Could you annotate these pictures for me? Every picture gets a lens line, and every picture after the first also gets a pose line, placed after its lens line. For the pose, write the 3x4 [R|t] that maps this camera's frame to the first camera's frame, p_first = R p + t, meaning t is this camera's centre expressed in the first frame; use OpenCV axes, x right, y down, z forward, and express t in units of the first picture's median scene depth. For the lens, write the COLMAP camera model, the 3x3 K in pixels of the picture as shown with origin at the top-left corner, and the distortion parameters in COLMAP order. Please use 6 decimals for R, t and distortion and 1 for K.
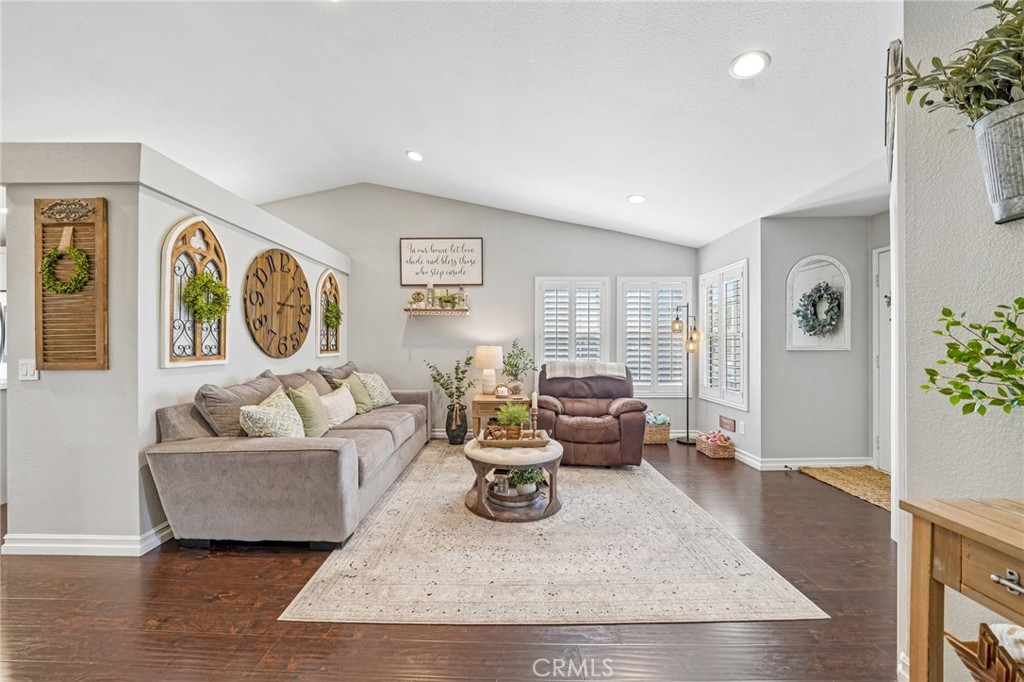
lens RADIAL K [[374.8, 0, 495.2], [0, 374.8, 339.8], [0, 0, 1]] dist [-0.014495, 0.000550]
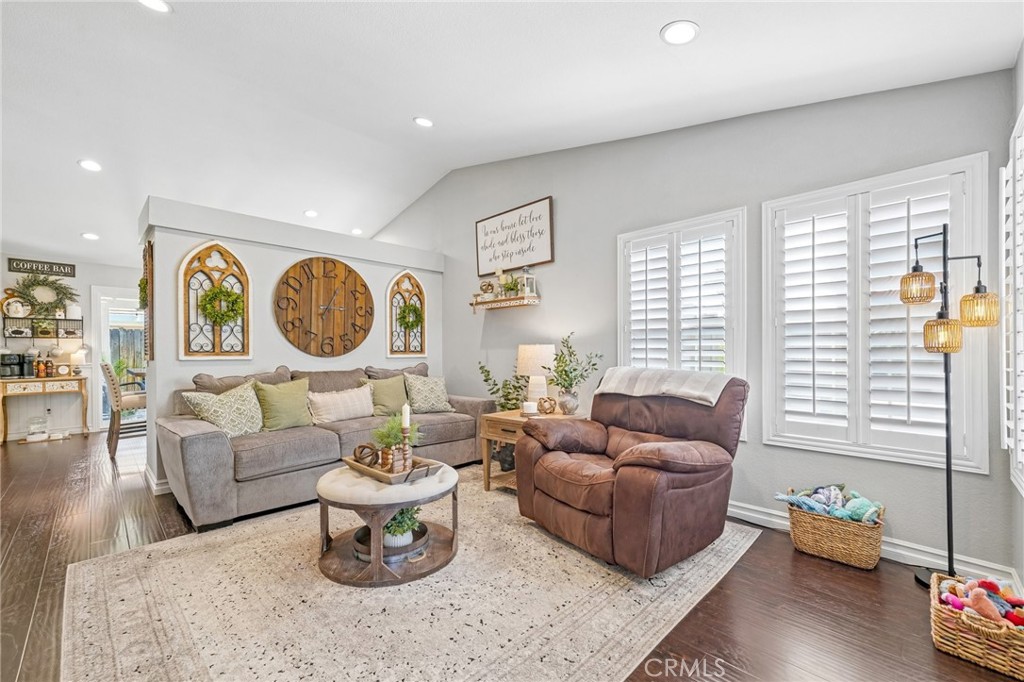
lens RADIAL K [[420.9, 0, 501.7], [0, 420.9, 354.0], [0, 0, 1]] dist [0.000896, 0.000039]
pose [[0.711381, -0.002739, -0.702801, 0.530484], [0.010365, 0.999925, 0.006595, 0.030114], [0.702730, -0.011976, 0.711356, 0.393243]]
